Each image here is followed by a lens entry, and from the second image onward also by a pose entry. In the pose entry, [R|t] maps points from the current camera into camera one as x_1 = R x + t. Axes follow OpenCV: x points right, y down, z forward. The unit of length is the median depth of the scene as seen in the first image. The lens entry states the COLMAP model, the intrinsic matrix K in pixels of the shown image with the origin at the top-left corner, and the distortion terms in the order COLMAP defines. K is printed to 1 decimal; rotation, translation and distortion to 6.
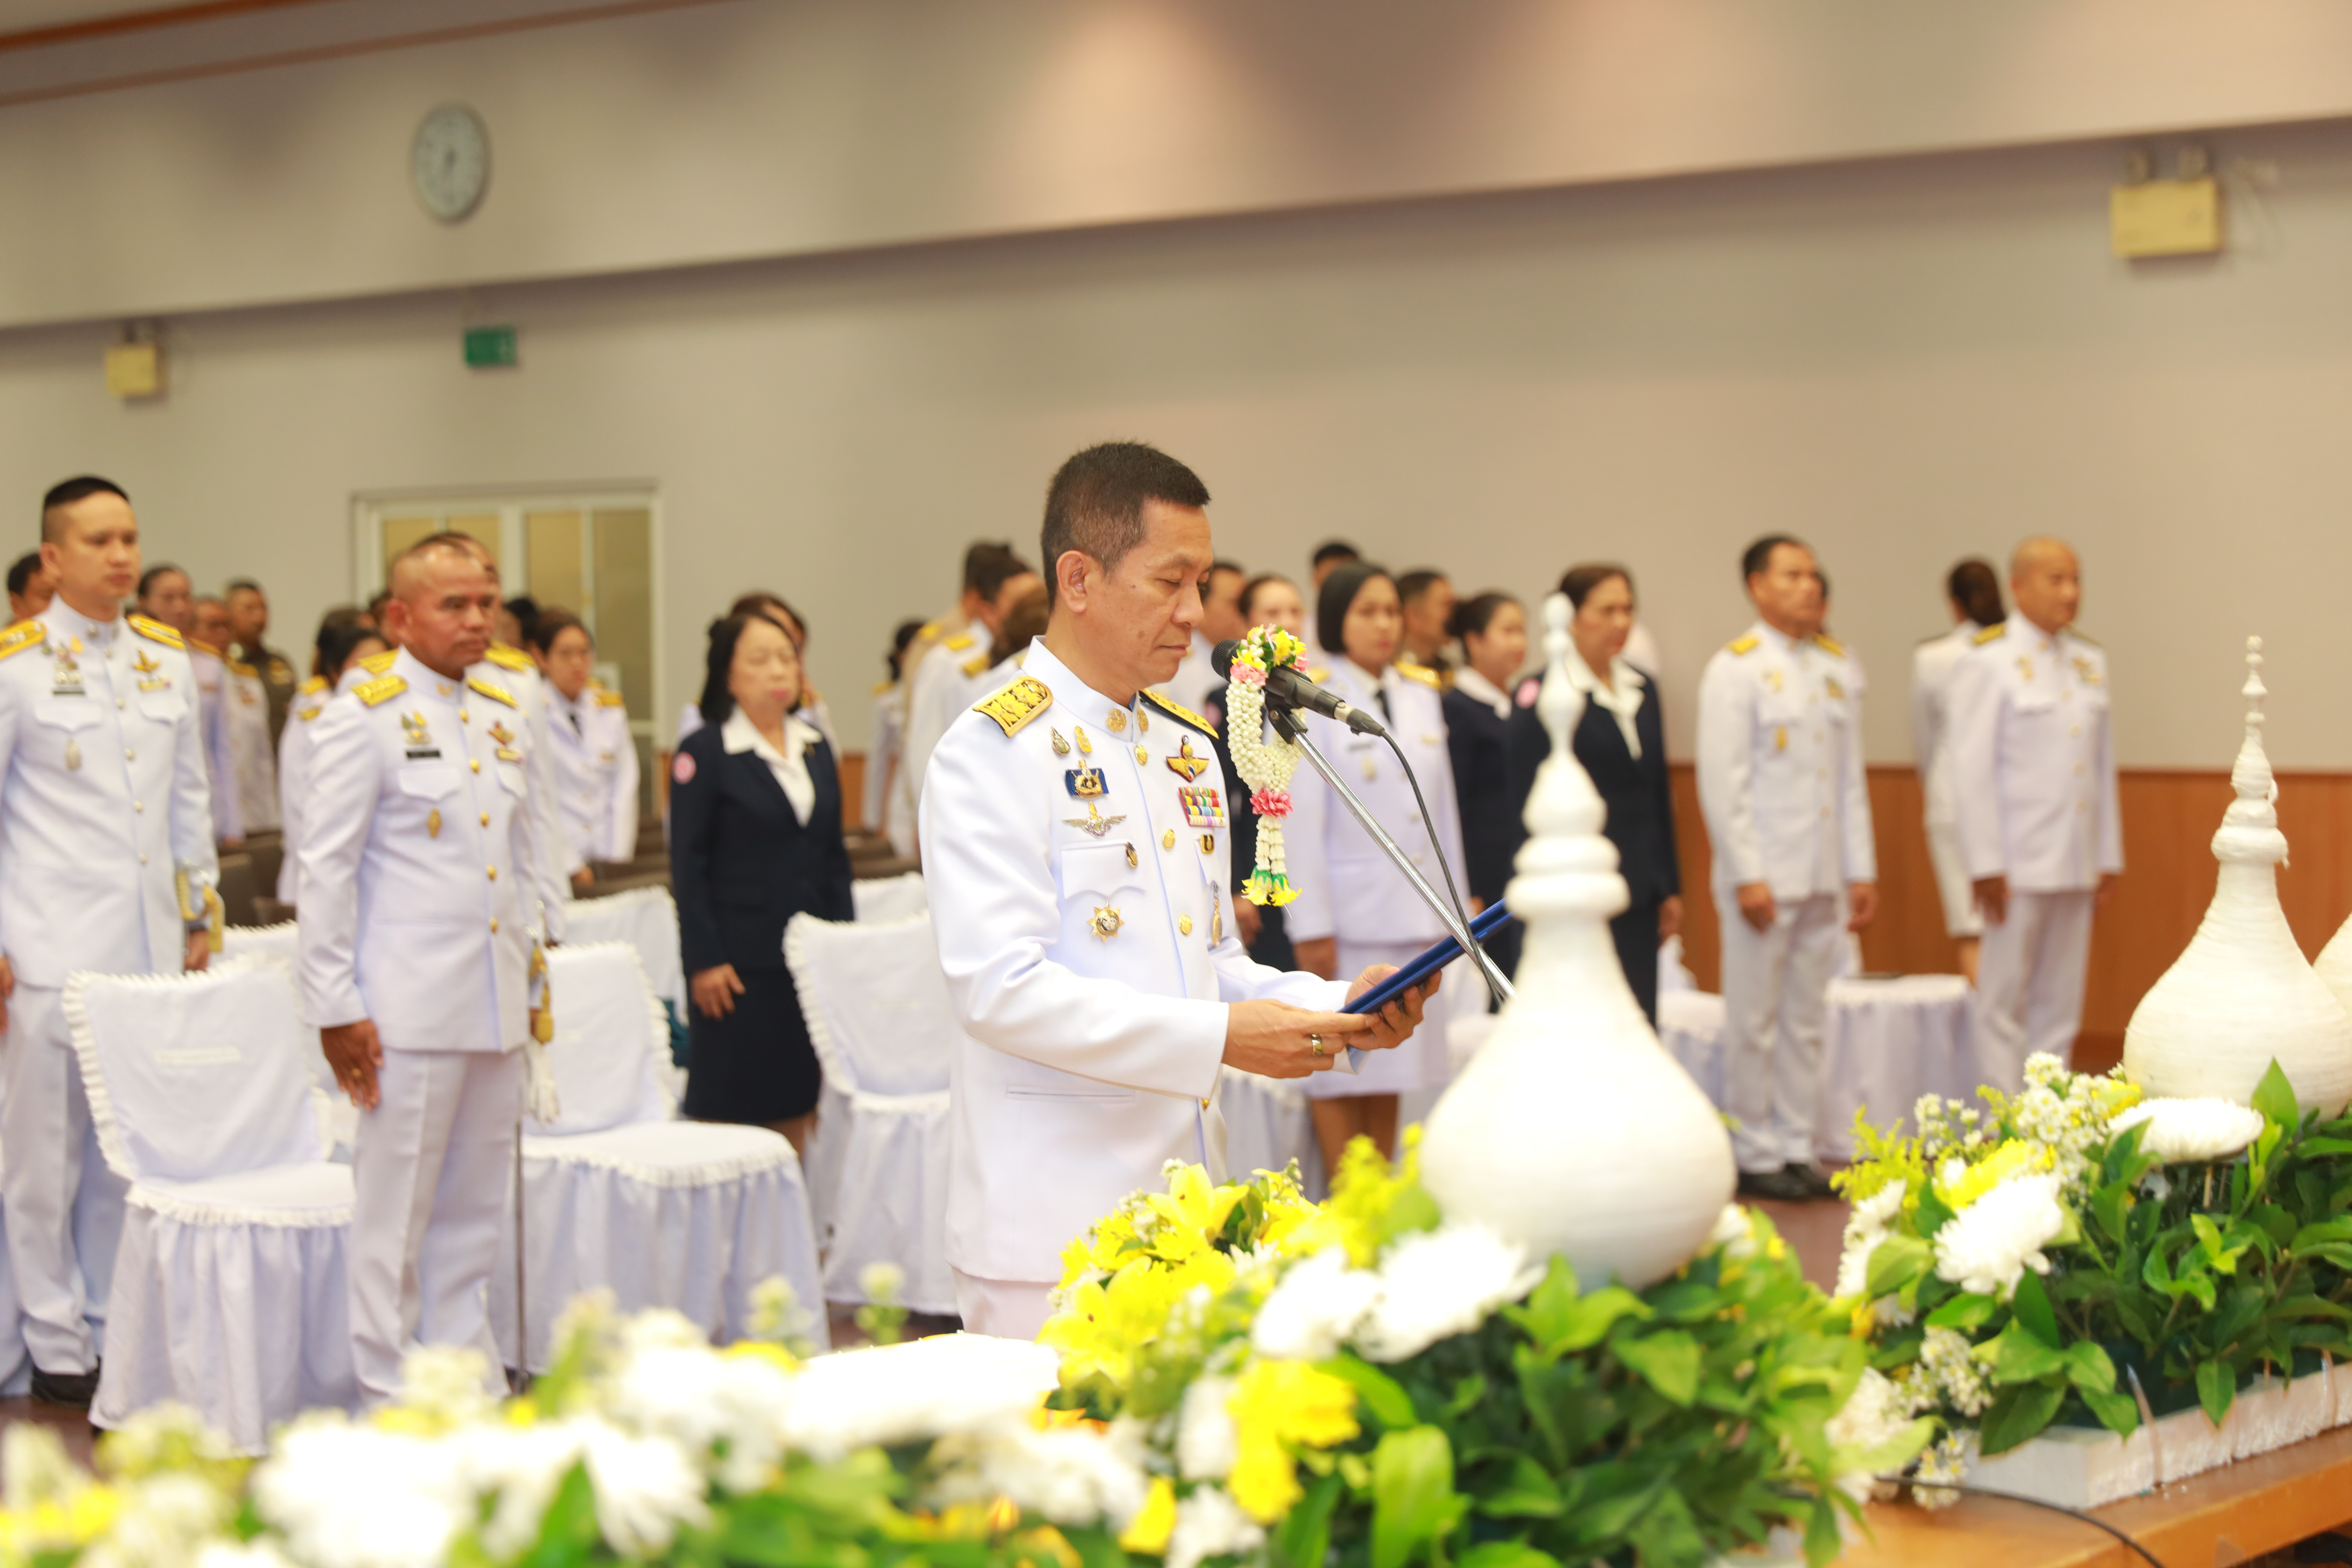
lens RADIAL K [[4512.5, 0, 1169.6], [0, 4512.5, 774.1], [0, 0, 1]] dist [-0.045576, 0.000000]
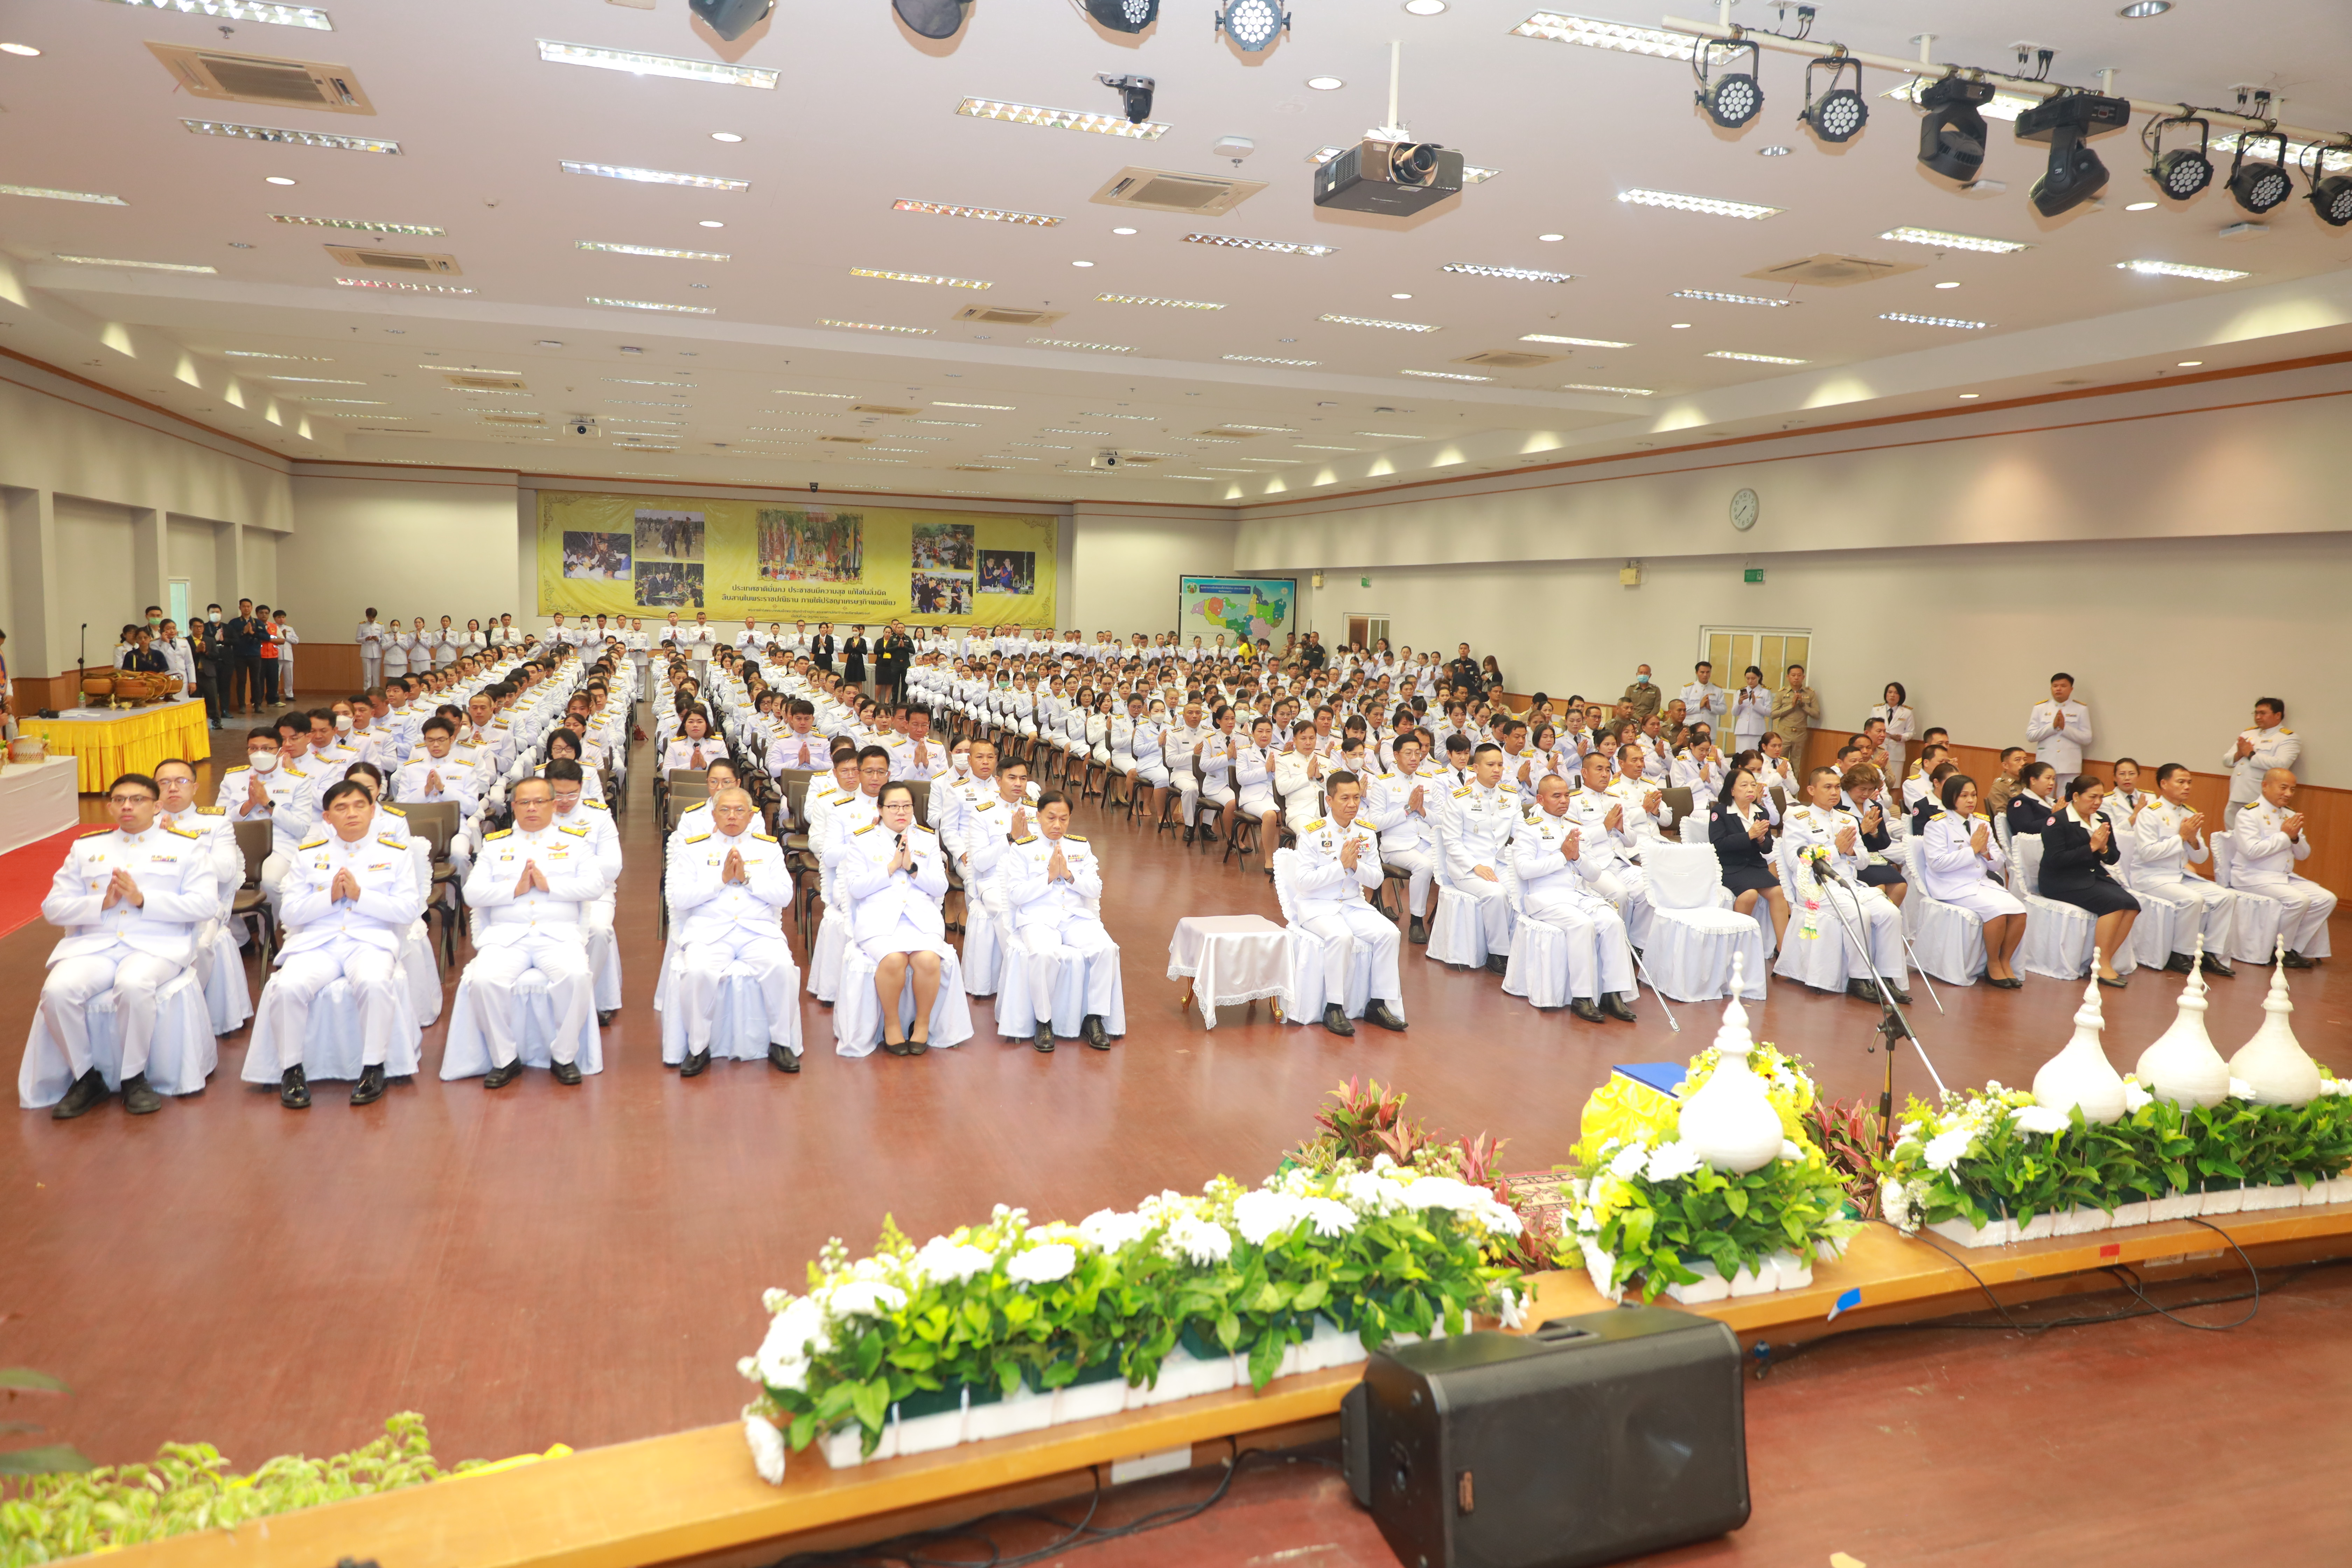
lens RADIAL K [[1570.6, 0, 1174.5], [0, 1570.6, 789.1], [0, 0, 1]] dist [-0.004627, 0.000803]
pose [[0.858559, 0.095441, -0.503754, 0.097605], [-0.055787, 0.994078, 0.093259, -0.078902], [0.509671, -0.051965, 0.858799, -0.048018]]
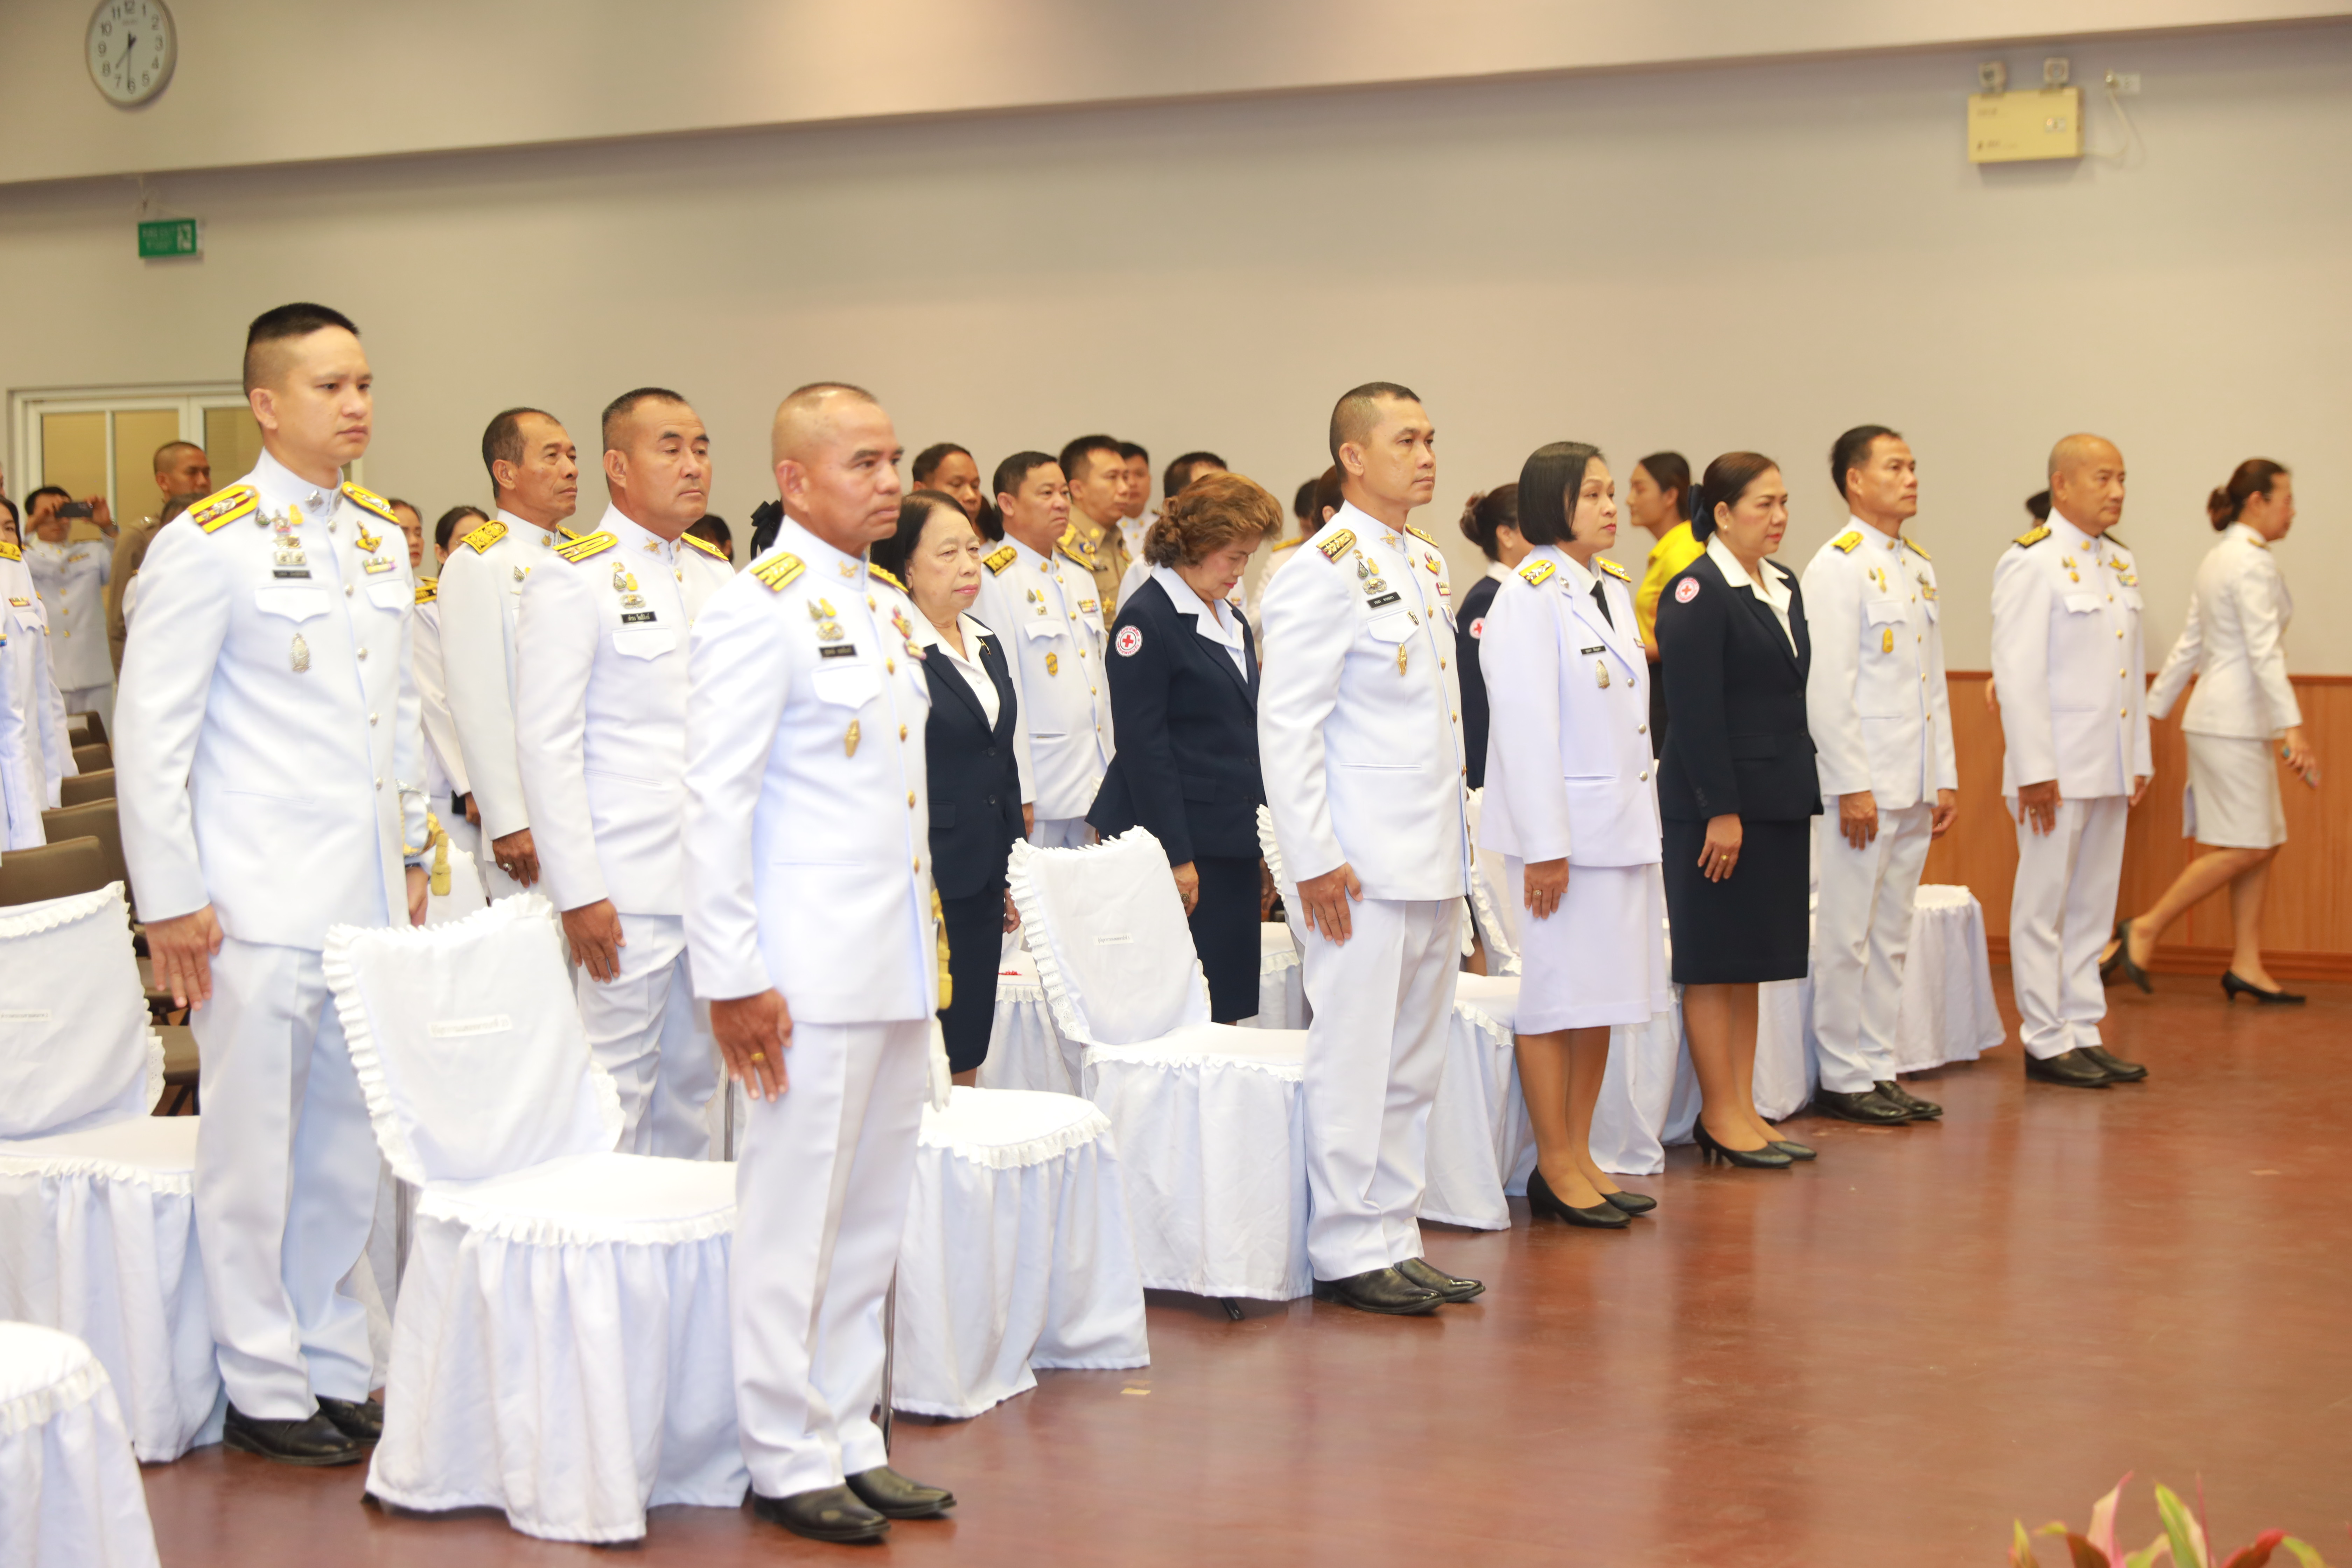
lens RADIAL K [[3932.4, 0, 1173.2], [0, 3932.4, 787.1], [0, 0, 1]] dist [-0.038842, 0.000000]
pose [[0.982579, -0.004996, 0.185780, -0.219295], [-0.000185, 0.999612, 0.027858, 0.000185], [-0.185847, -0.027407, 0.982196, 0.282569]]
